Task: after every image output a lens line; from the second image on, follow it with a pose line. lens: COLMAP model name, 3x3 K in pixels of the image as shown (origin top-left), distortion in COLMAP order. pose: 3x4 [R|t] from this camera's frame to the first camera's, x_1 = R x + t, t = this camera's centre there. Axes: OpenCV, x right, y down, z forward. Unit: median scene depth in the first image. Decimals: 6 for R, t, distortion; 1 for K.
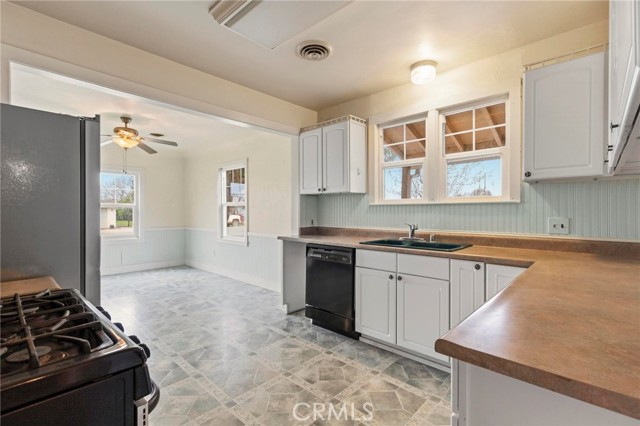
lens RADIAL K [[294.9, 0, 322.3], [0, 294.9, 215.5], [0, 0, 1]] dist [0.004056, -0.000622]
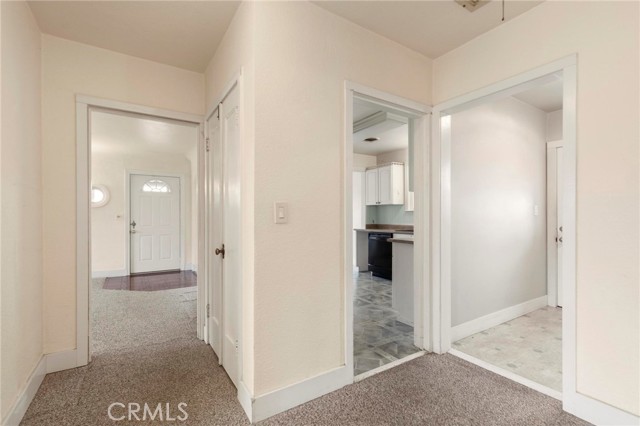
lens RADIAL K [[294.9, 0, 322.1], [0, 294.9, 216.0], [0, 0, 1]] dist [0.004056, -0.000622]
pose [[0.968005, -0.003185, -0.250910, 0.106736], [-0.000213, 0.999909, -0.013512, 0.015142], [0.250930, 0.013133, 0.967916, -0.739114]]
